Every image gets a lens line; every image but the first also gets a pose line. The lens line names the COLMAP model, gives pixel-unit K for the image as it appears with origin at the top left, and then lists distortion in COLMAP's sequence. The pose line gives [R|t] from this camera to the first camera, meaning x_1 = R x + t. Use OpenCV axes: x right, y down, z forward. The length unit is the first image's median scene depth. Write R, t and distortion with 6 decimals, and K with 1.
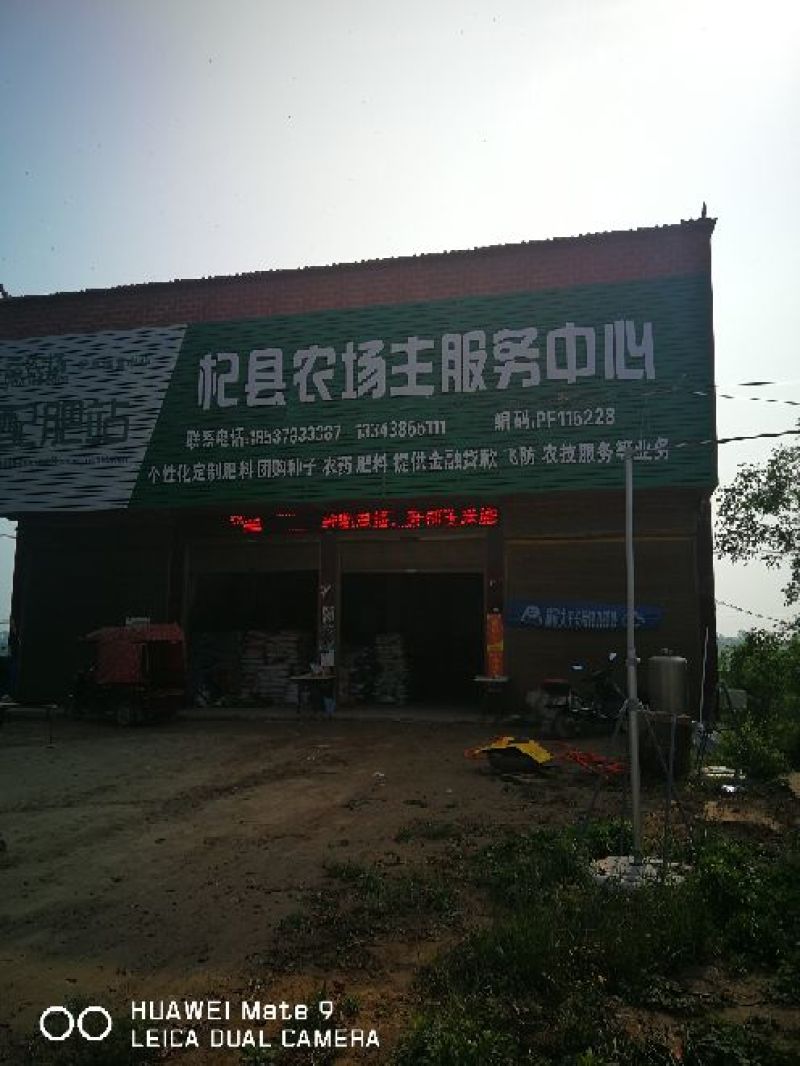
lens RADIAL K [[874.9, 0, 400.0], [0, 874.9, 533.0], [0, 0, 1]] dist [0.017258, -0.001962]
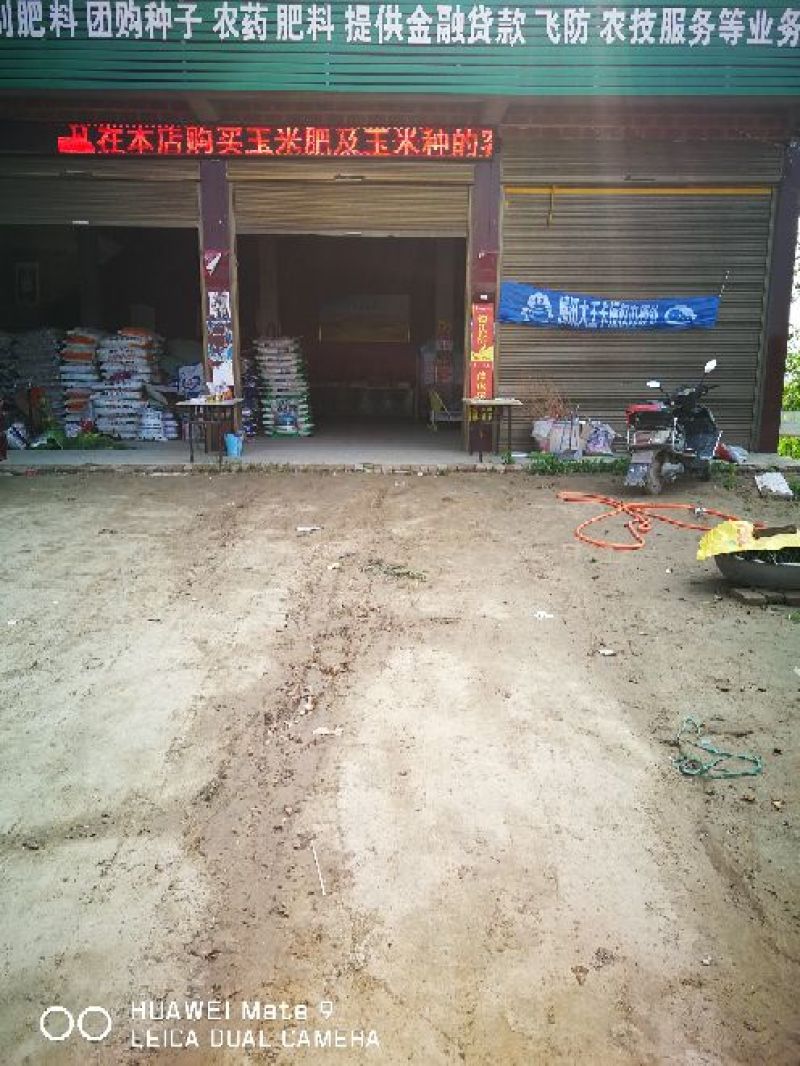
lens RADIAL K [[874.9, 0, 400.0], [0, 874.9, 533.0], [0, 0, 1]] dist [0.017258, -0.001962]
pose [[0.968143, -0.049105, 0.245537, -0.124013], [-0.032177, 0.948055, 0.316474, 0.048734], [-0.248323, -0.314292, 0.916273, 0.354200]]
